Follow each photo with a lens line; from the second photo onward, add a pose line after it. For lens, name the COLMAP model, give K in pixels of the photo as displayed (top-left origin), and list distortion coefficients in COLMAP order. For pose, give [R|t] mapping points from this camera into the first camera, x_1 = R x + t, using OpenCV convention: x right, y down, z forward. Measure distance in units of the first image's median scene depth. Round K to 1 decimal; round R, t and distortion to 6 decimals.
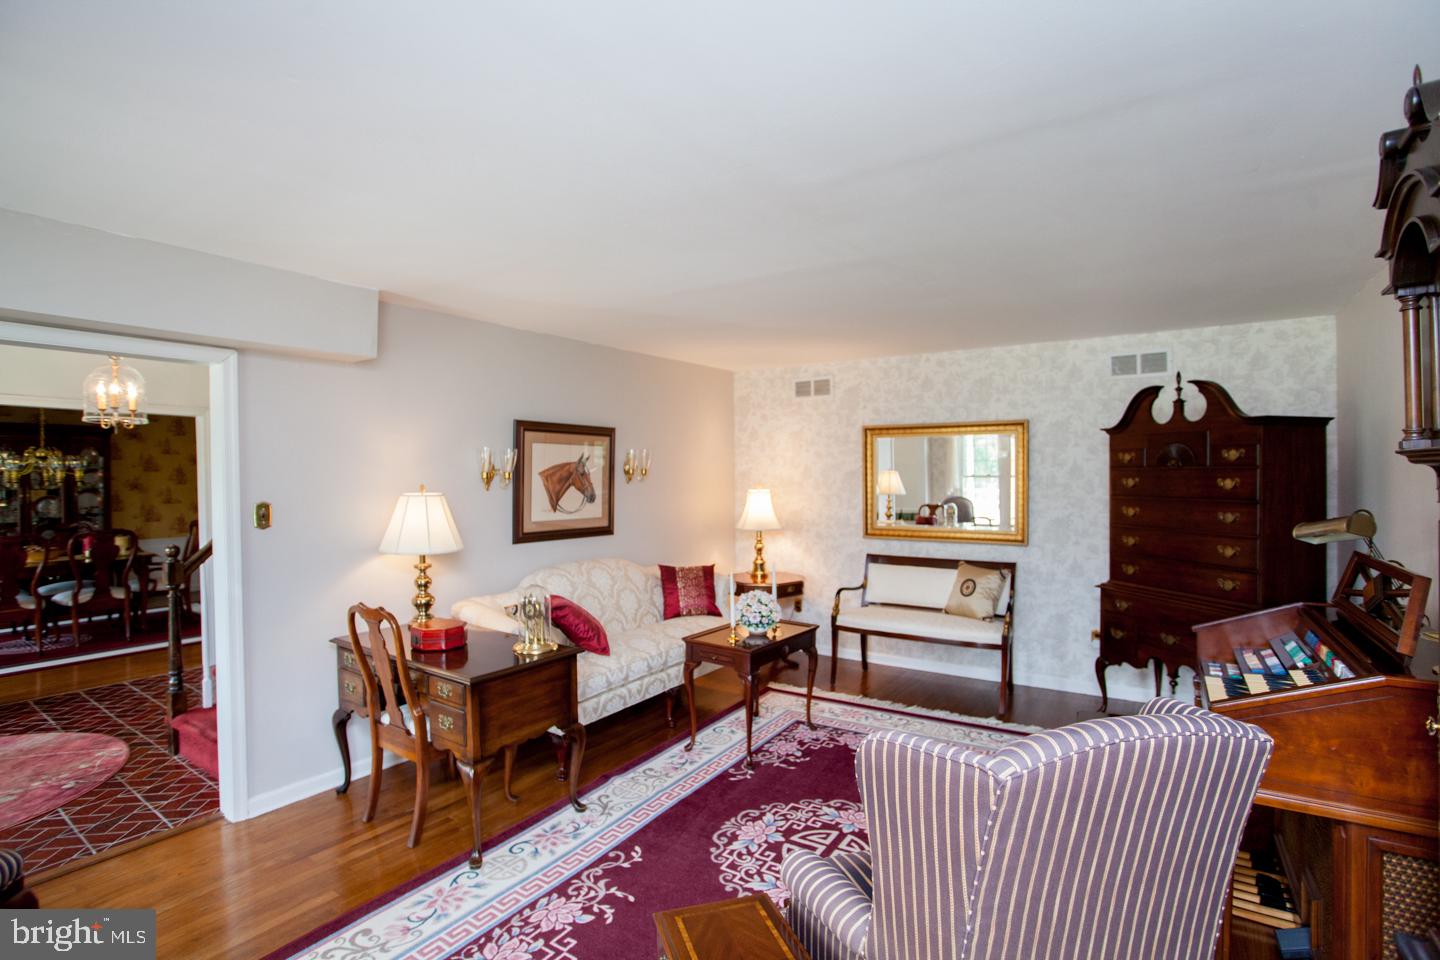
lens RADIAL K [[698.3, 0, 718.3], [0, 698.3, 481.8], [0, 0, 1]] dist [-0.079578, 0.035621]
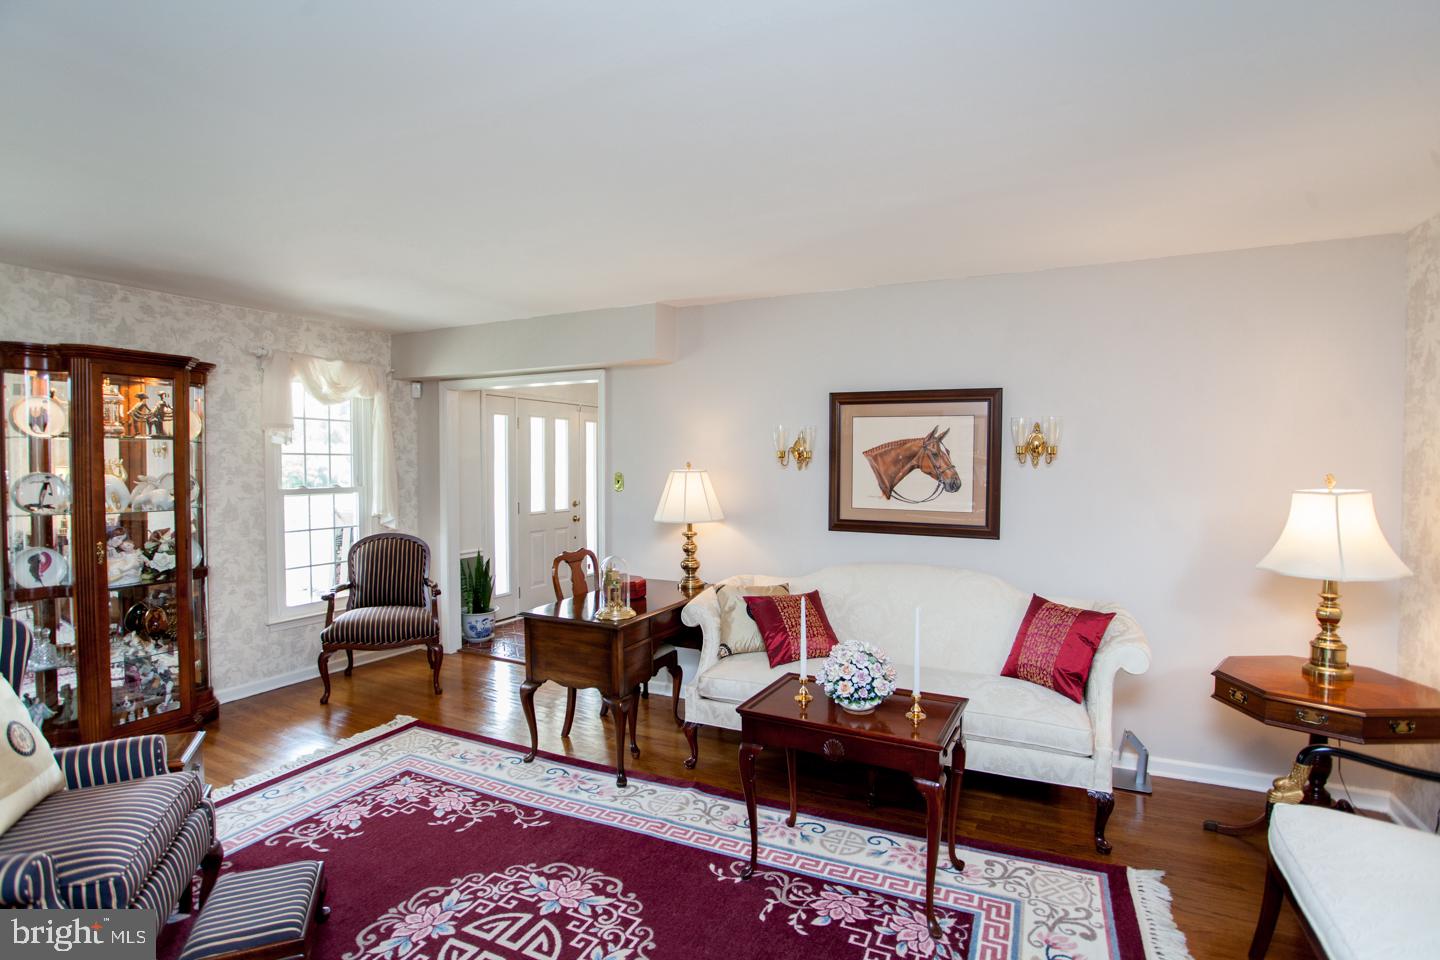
lens RADIAL K [[698.3, 0, 718.3], [0, 698.3, 481.8], [0, 0, 1]] dist [-0.079578, 0.035621]
pose [[0.132624, 0.037821, -0.990445, 0.563814], [-0.010584, 0.999269, 0.036741, -0.005807], [0.991110, 0.005610, 0.132927, 0.699665]]
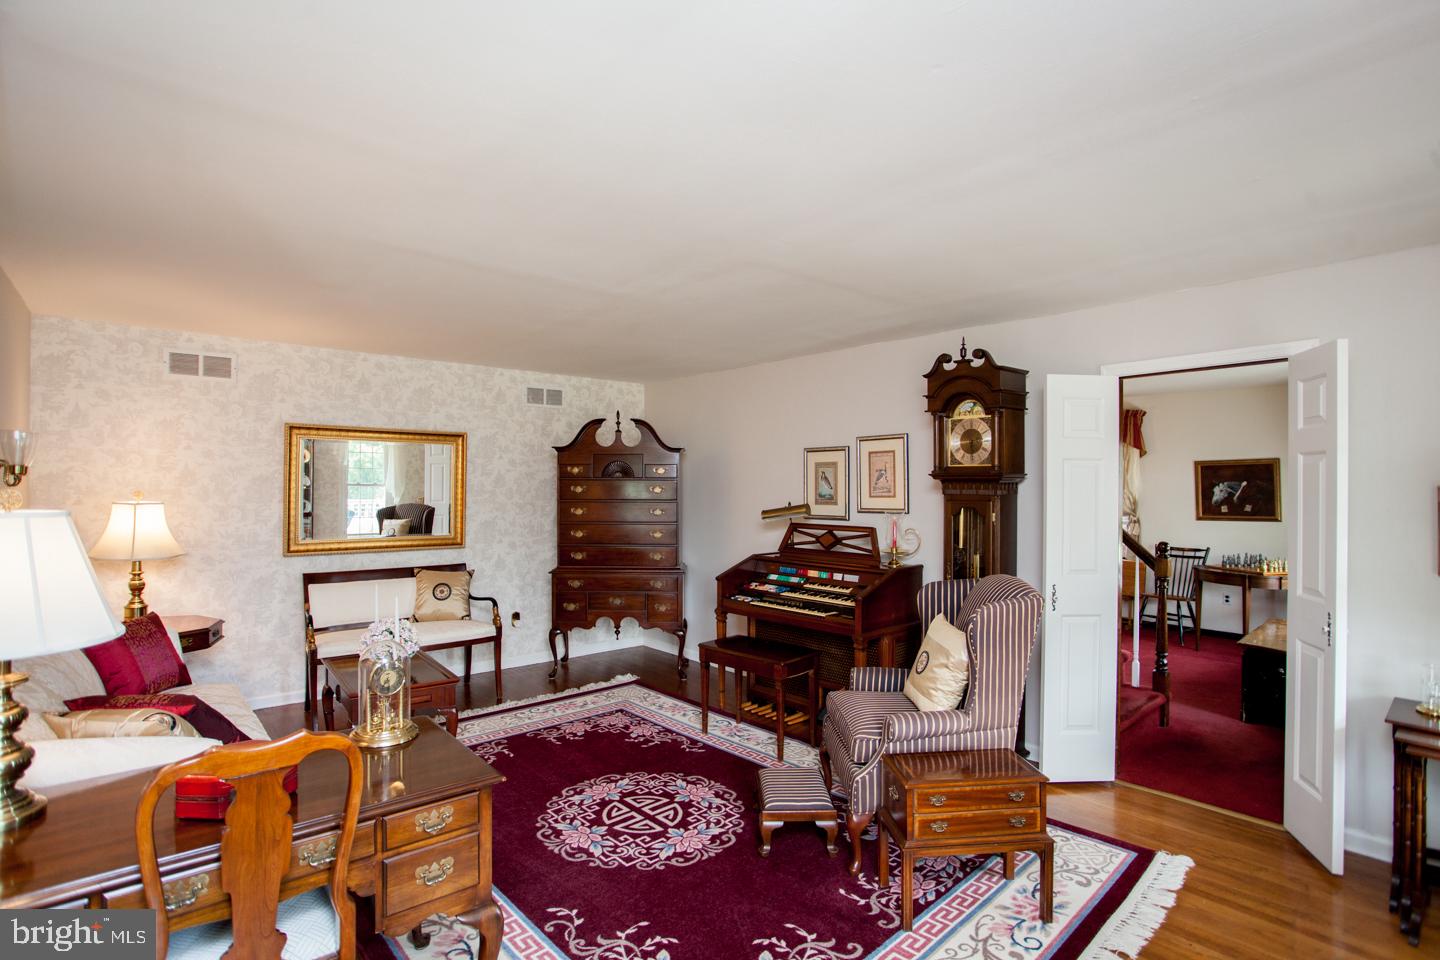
lens RADIAL K [[698.3, 0, 718.3], [0, 698.3, 481.8], [0, 0, 1]] dist [-0.079578, 0.035621]
pose [[0.250294, 0.009350, 0.968125, -0.567730], [0.002592, 0.999943, -0.010328, 0.001039], [-0.968166, 0.005094, 0.250256, 0.361462]]
